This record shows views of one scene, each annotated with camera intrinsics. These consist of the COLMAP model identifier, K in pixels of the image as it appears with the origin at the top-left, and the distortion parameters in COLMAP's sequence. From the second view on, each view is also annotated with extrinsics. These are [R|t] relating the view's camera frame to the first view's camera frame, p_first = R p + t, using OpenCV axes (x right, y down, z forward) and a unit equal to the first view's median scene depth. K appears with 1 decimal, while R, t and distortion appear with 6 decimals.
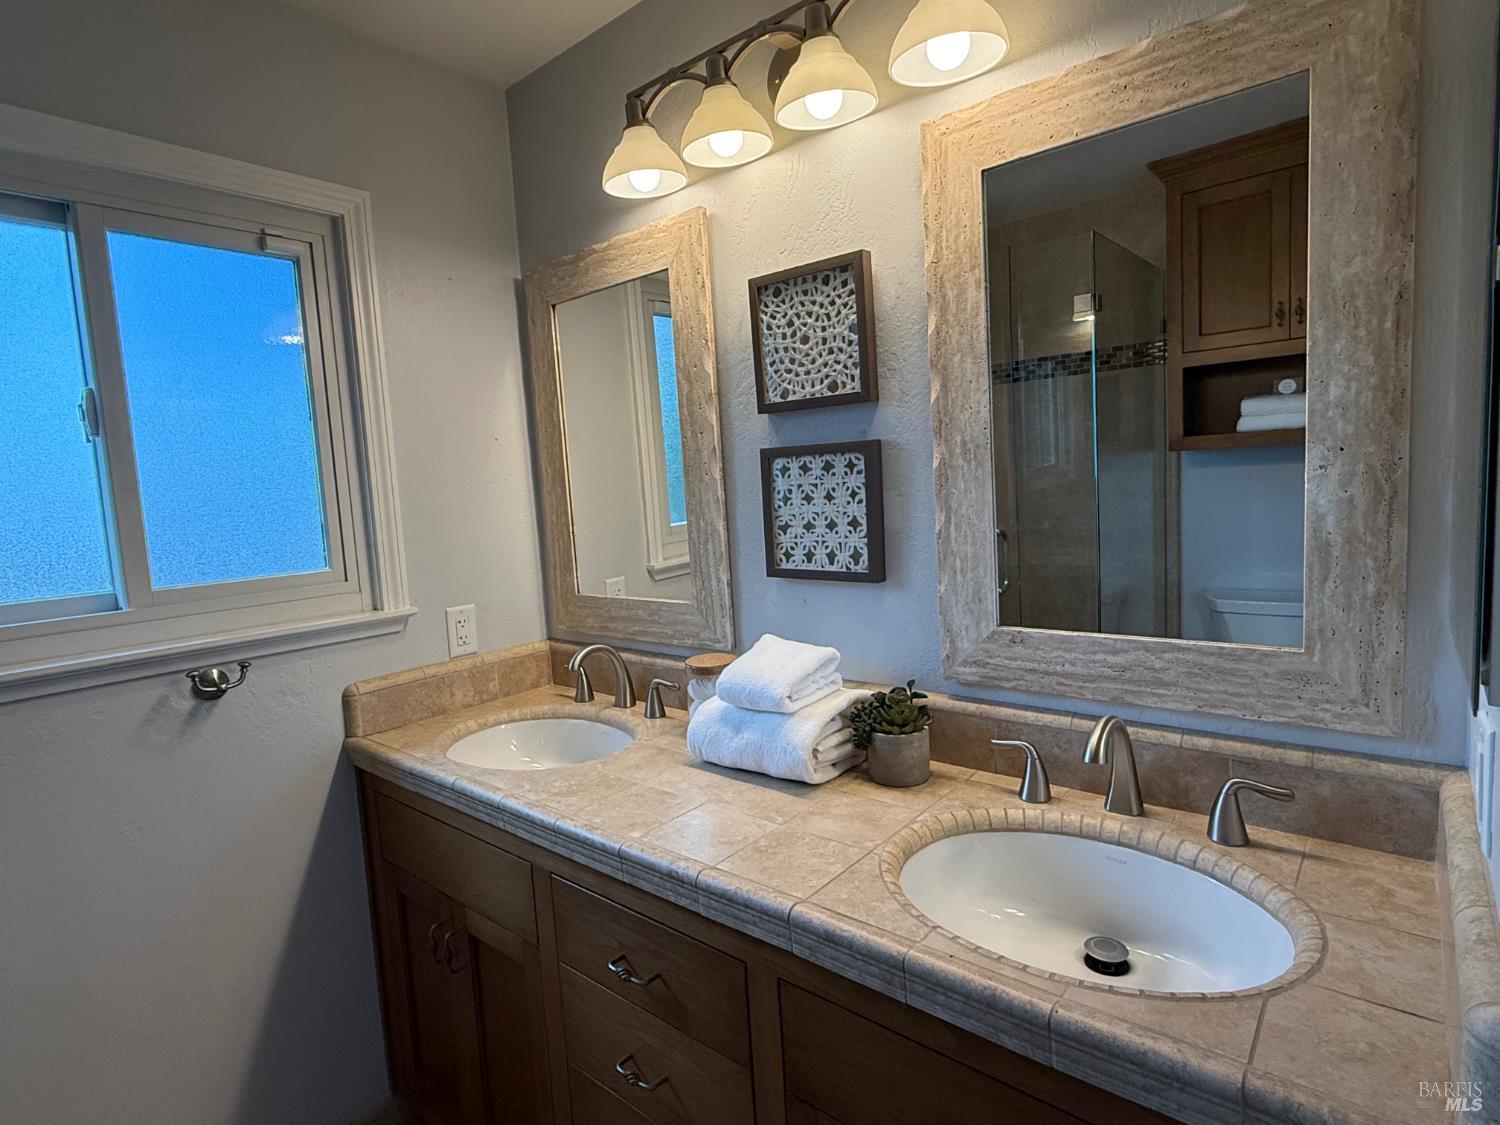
lens RADIAL K [[790.3, 0, 751.9], [0, 790.3, 560.1], [0, 0, 1]] dist [-0.001660, -0.002459]
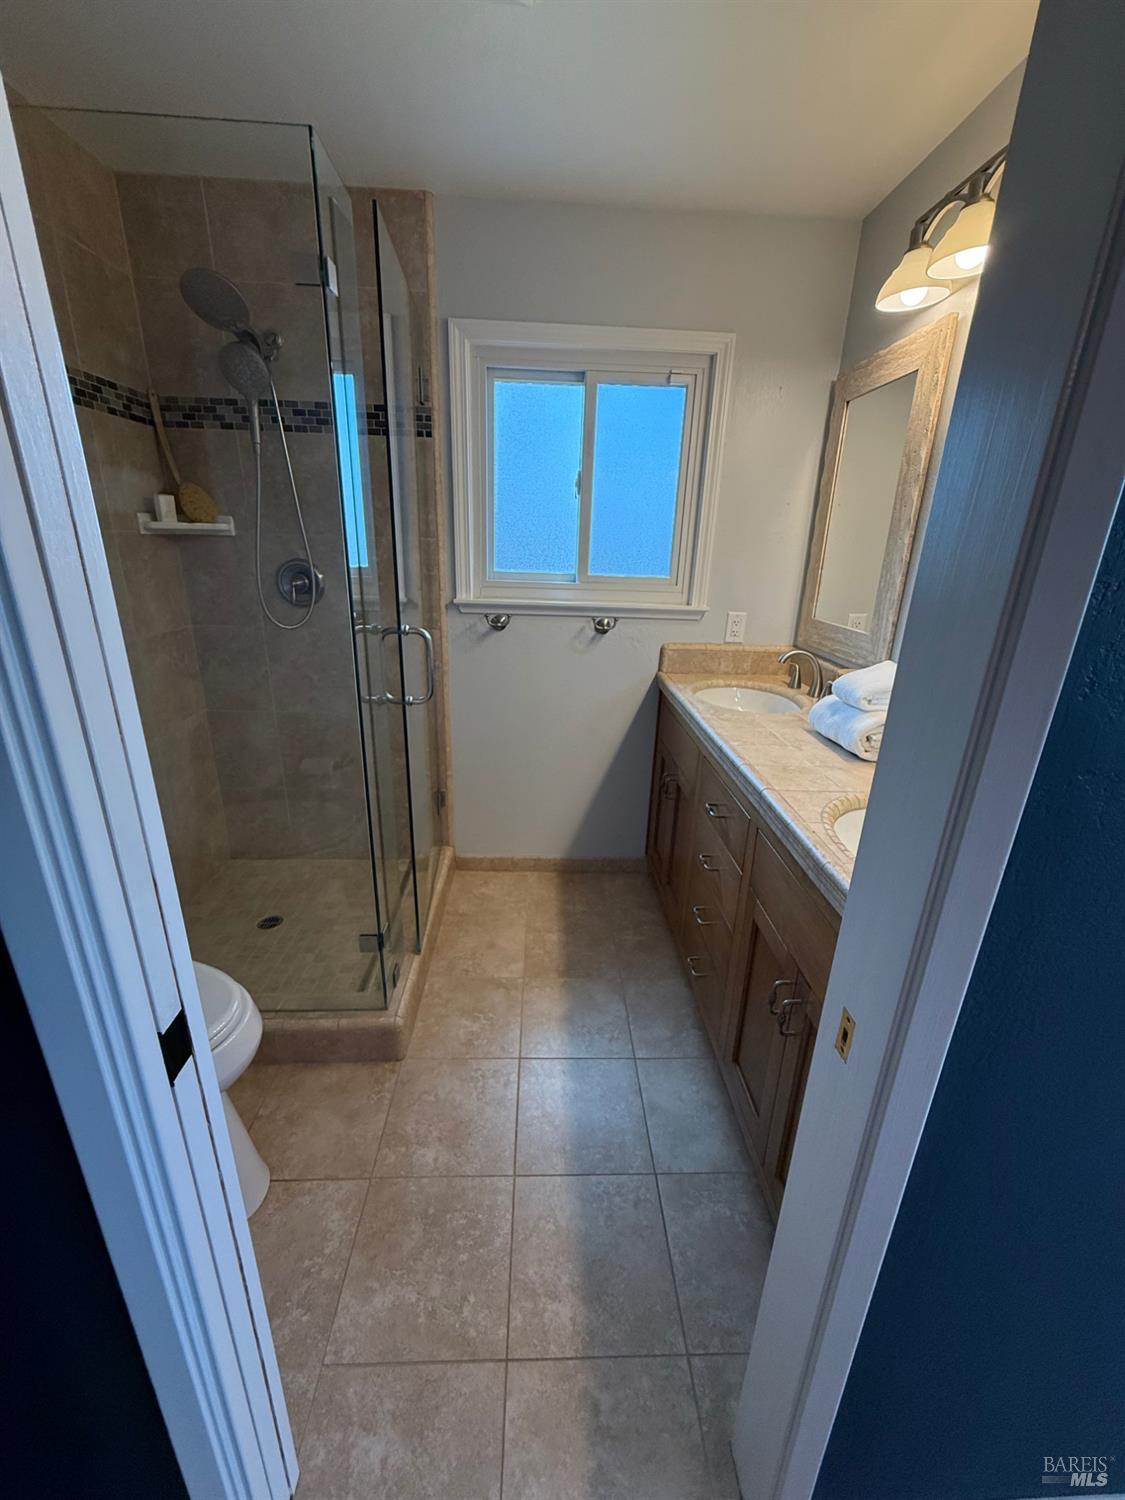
lens RADIAL K [[604.0, 0, 561.9], [0, 604.0, 747.3], [0, 0, 1]] dist [-0.002647, -0.000270]
pose [[0.665974, 0.314672, -0.676358, 0.363639], [-0.141442, 0.943495, 0.299686, -0.000482], [0.732443, -0.103918, 0.672850, -0.148326]]
